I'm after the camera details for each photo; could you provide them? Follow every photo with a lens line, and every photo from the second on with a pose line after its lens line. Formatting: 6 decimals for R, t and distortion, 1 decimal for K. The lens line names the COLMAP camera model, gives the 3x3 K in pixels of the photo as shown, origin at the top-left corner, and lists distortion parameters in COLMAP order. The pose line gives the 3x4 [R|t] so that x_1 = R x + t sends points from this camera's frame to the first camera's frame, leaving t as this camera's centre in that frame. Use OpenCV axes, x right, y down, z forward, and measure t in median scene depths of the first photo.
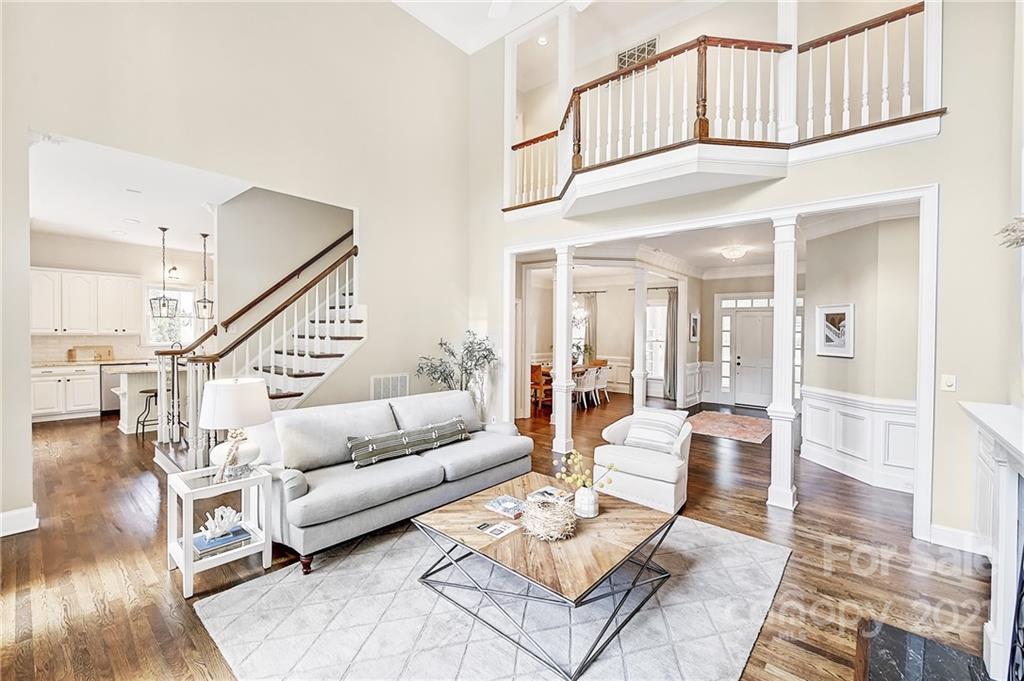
lens RADIAL K [[422.8, 0, 514.4], [0, 422.8, 338.2], [0, 0, 1]] dist [0.001365, -0.000045]
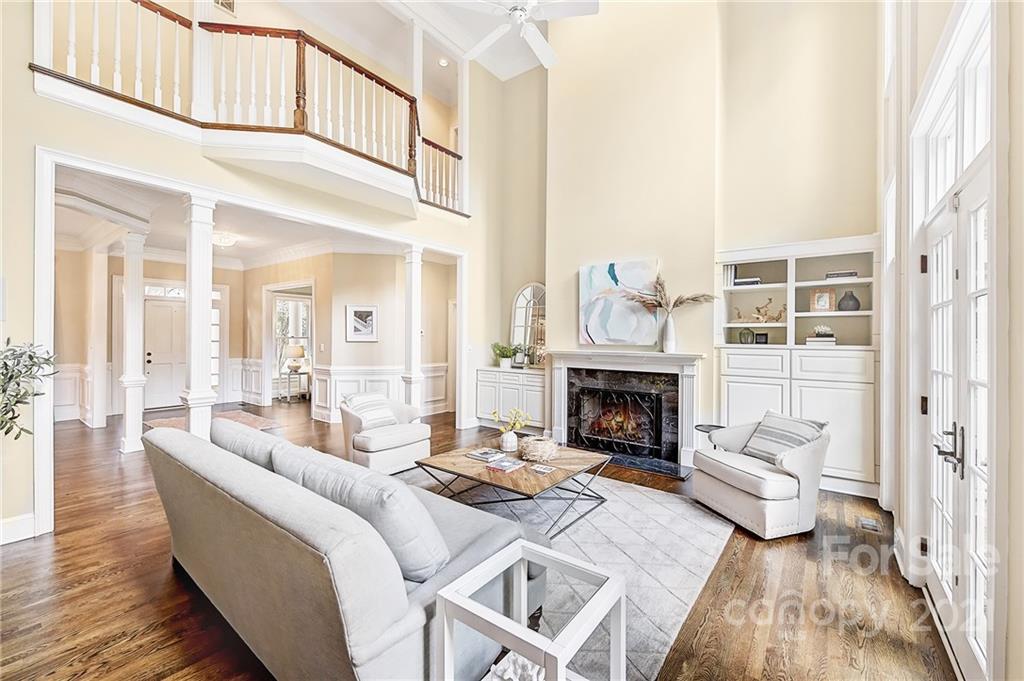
lens RADIAL K [[425.8, 0, 515.6], [0, 425.8, 333.5], [0, 0, 1]] dist [0.000362, -0.000118]
pose [[-0.069934, -0.009798, 0.997504, -0.653907], [0.012033, 0.999871, 0.010665, 0.006940], [-0.997479, 0.012748, -0.069807, 0.566949]]
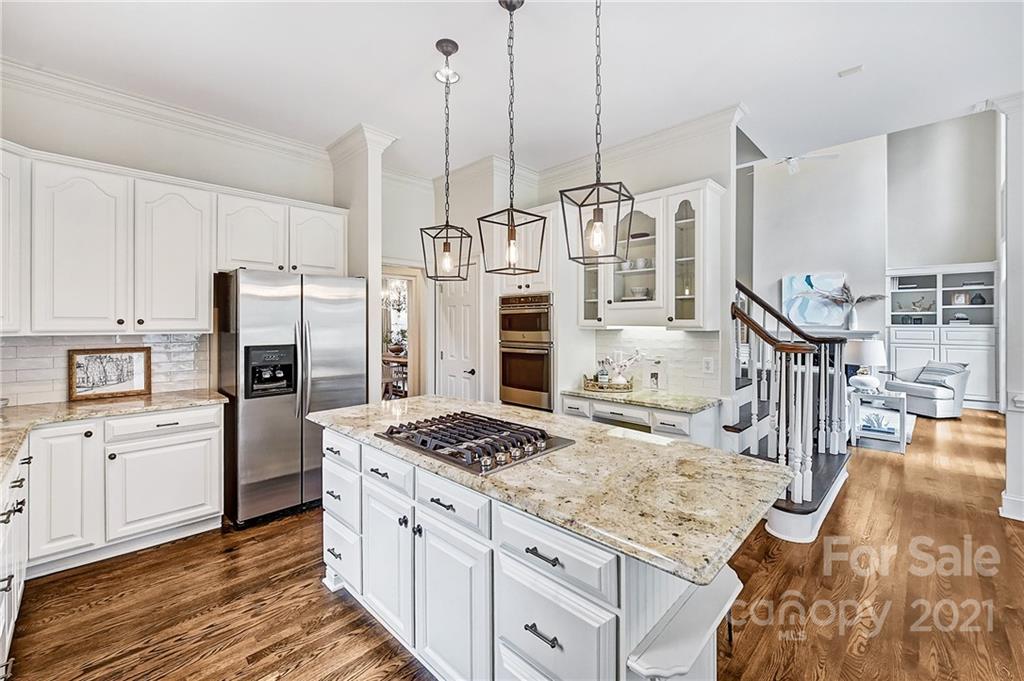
lens RADIAL K [[435.2, 0, 514.4], [0, 435.2, 319.9], [0, 0, 1]] dist [0.000314, -0.000142]
pose [[0.057501, -0.010294, 0.998292, -1.696846], [0.021136, 0.999735, 0.009091, -0.023506], [-0.998122, 0.020578, 0.057704, 1.608124]]
